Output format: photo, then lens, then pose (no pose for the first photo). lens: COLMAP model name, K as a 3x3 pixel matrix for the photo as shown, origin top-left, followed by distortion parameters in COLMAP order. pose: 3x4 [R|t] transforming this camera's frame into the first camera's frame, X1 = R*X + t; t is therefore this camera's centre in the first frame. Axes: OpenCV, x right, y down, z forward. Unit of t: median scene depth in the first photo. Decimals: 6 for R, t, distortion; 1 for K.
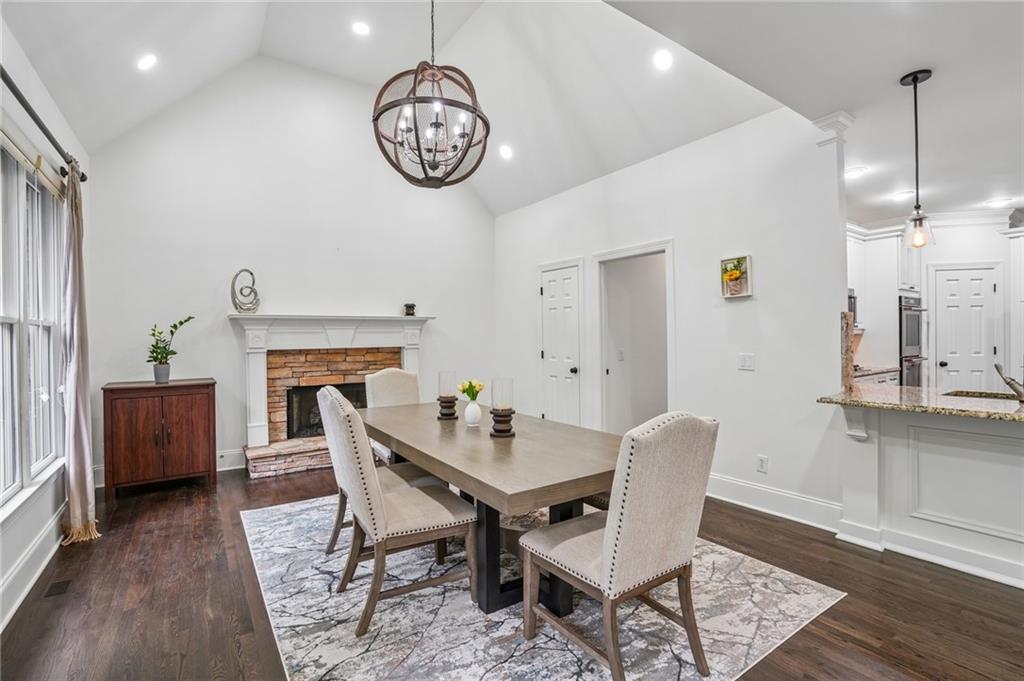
lens RADIAL K [[471.4, 0, 509.6], [0, 471.4, 345.1], [0, 0, 1]] dist [-0.029157, 0.000944]
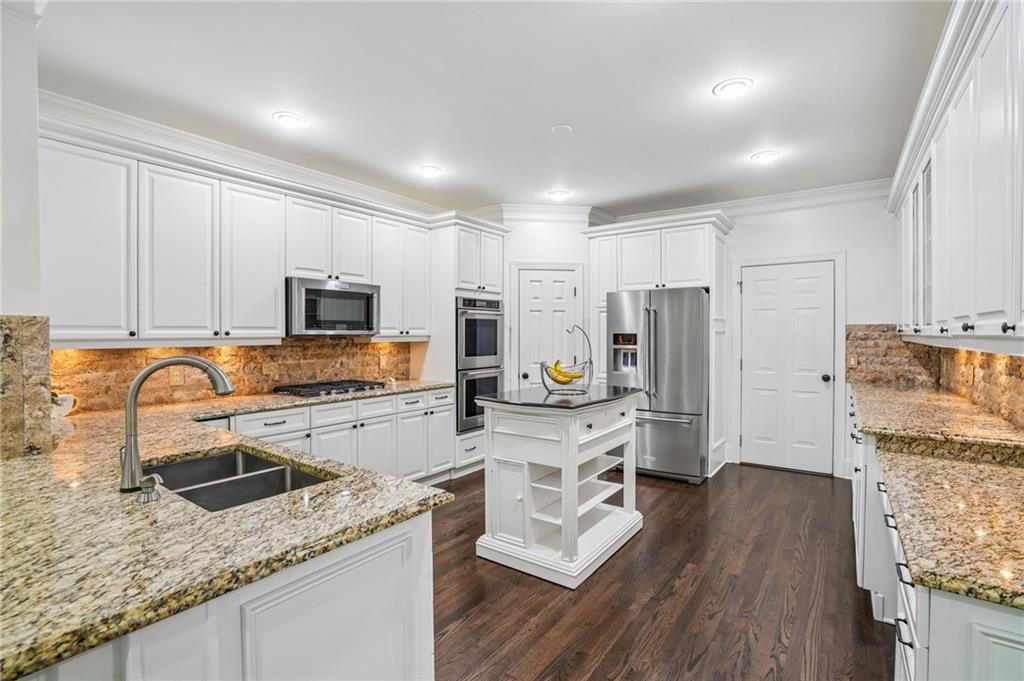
lens RADIAL K [[471.4, 0, 513.4], [0, 471.4, 338.6], [0, 0, 1]] dist [-0.029157, 0.000944]
pose [[0.933496, 0.005961, 0.358537, 0.607938], [-0.002832, 0.999953, -0.009250, -0.021991], [-0.358576, 0.007620, 0.933470, 0.163862]]
